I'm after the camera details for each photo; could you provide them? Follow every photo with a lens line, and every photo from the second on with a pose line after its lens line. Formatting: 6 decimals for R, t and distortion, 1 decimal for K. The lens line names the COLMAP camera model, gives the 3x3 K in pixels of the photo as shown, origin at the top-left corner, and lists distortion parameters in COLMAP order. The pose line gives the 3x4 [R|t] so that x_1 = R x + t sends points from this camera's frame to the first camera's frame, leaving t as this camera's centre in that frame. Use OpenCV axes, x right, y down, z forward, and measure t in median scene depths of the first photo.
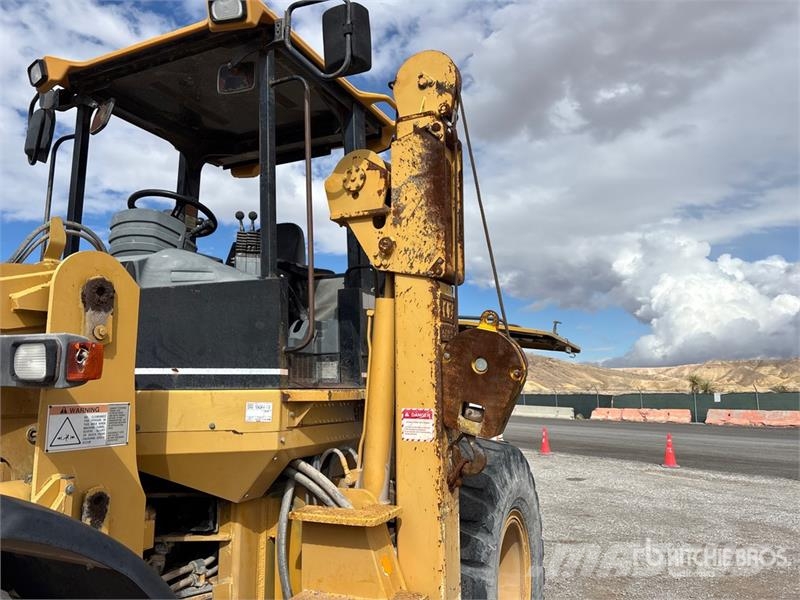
lens RADIAL K [[606.3, 0, 398.8], [0, 606.3, 292.0], [0, 0, 1]] dist [0.046190, -0.049910]
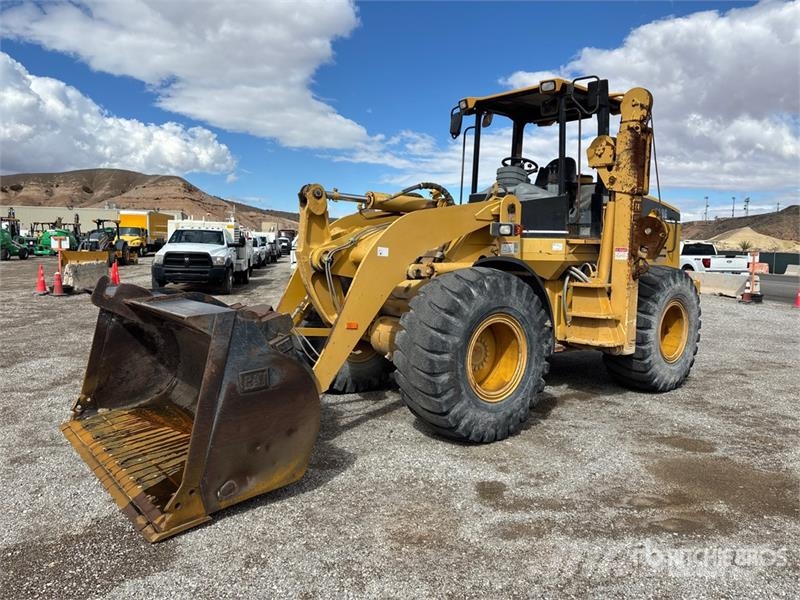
lens RADIAL K [[606.3, 0, 398.8], [0, 606.3, 292.0], [0, 0, 1]] dist [0.046190, -0.049910]
pose [[0.911772, 0.059612, -0.406348, 0.223331], [0.039477, 0.972108, 0.231189, -0.244601], [0.408796, -0.226833, 0.883987, -1.617746]]
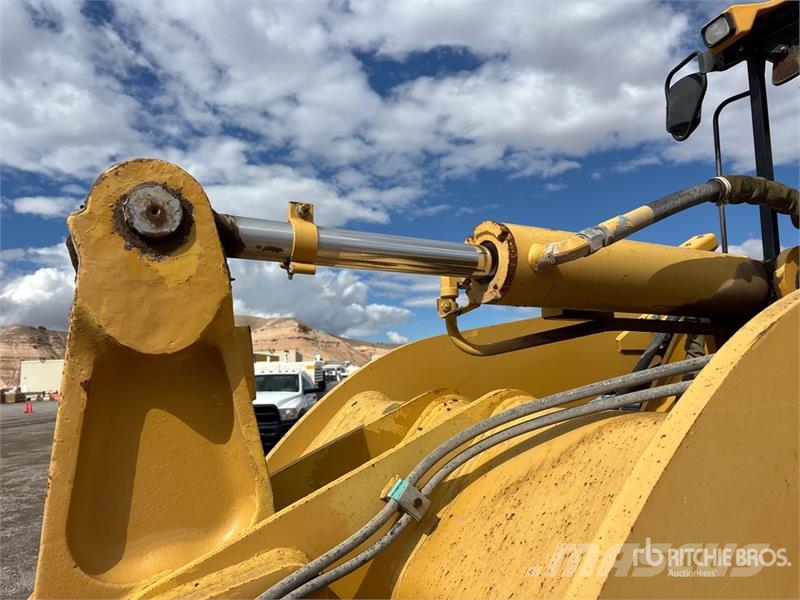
lens RADIAL K [[615.0, 0, 399.4], [0, 615.0, 304.6], [0, 0, 1]] dist [0.043069, -0.052480]
pose [[0.823408, -0.085401, -0.560987, -0.600819], [0.123580, 0.991869, 0.030392, -0.054325], [0.553830, -0.094352, 0.827267, -0.036282]]
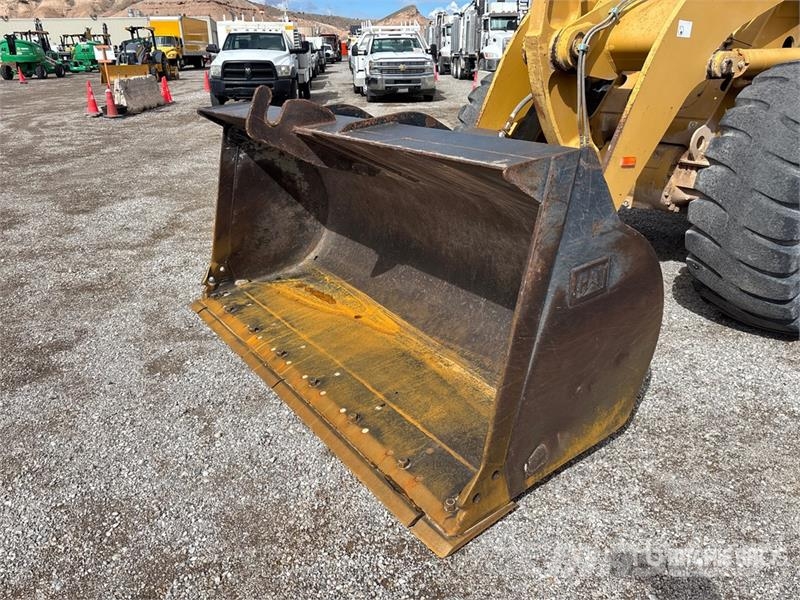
lens RADIAL K [[610.4, 0, 389.6], [0, 610.4, 302.4], [0, 0, 1]] dist [0.059217, -0.076920]
pose [[0.877231, 0.181564, -0.444410, -0.529970], [0.082842, 0.854584, 0.512663, -0.120474], [0.472867, -0.486540, 0.734627, -1.242736]]
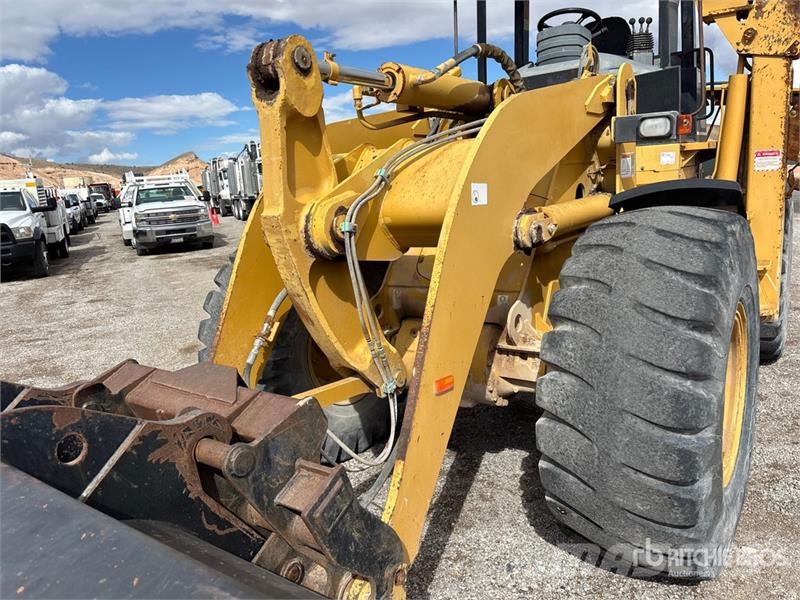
lens RADIAL K [[613.0, 0, 396.8], [0, 613.0, 298.1], [0, 0, 1]] dist [0.023900, -0.014404]
pose [[0.985935, -0.031482, -0.164136, -0.635963], [0.088460, 0.931551, 0.352687, -0.088708], [0.141798, -0.362246, 0.921234, -0.683349]]
